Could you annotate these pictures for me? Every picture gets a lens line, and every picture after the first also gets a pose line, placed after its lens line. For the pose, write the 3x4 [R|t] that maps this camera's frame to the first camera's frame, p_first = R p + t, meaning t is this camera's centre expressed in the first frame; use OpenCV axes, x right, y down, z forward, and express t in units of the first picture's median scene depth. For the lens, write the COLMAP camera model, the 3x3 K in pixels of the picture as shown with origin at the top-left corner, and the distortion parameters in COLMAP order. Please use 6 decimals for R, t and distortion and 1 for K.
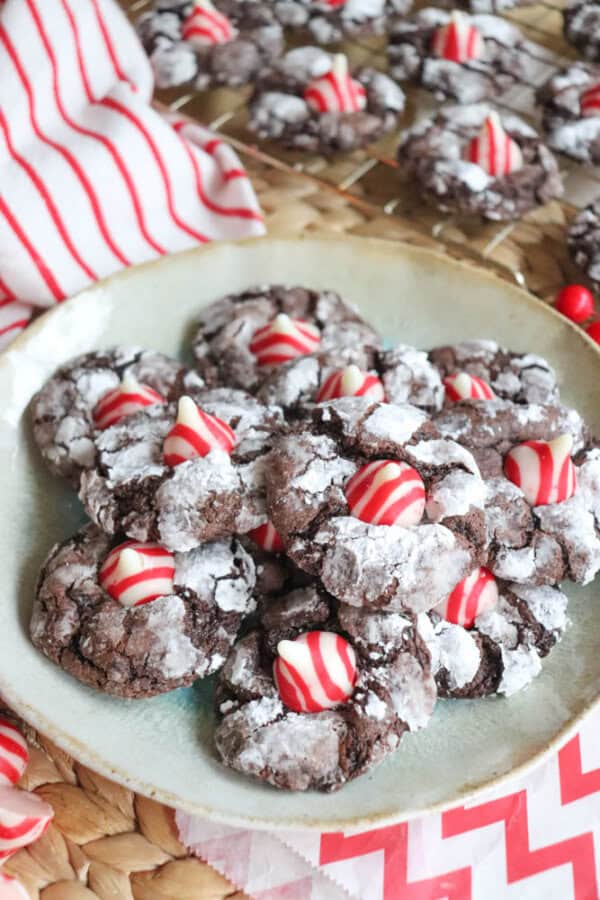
lens RADIAL K [[1215.3, 0, 298.6], [0, 1215.3, 360.5], [0, 0, 1]] dist [0.017255, 0.022268]
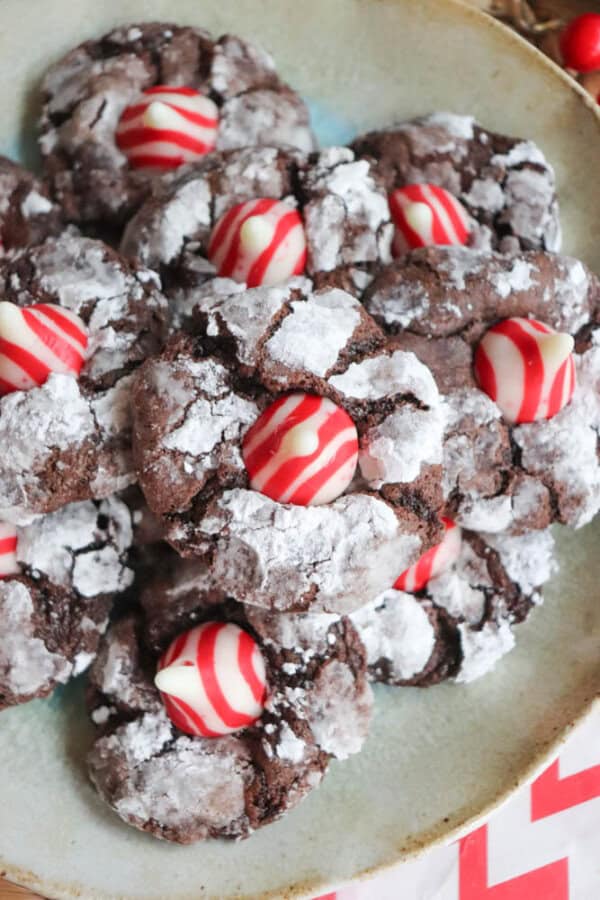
lens RADIAL K [[1215.3, 0, 298.6], [0, 1215.3, 360.5], [0, 0, 1]] dist [0.017255, 0.022268]
pose [[0.999158, -0.040915, -0.003067, 0.074040], [0.038275, 0.902519, 0.428947, -0.232830], [-0.014782, -0.428703, 0.903325, 0.389628]]
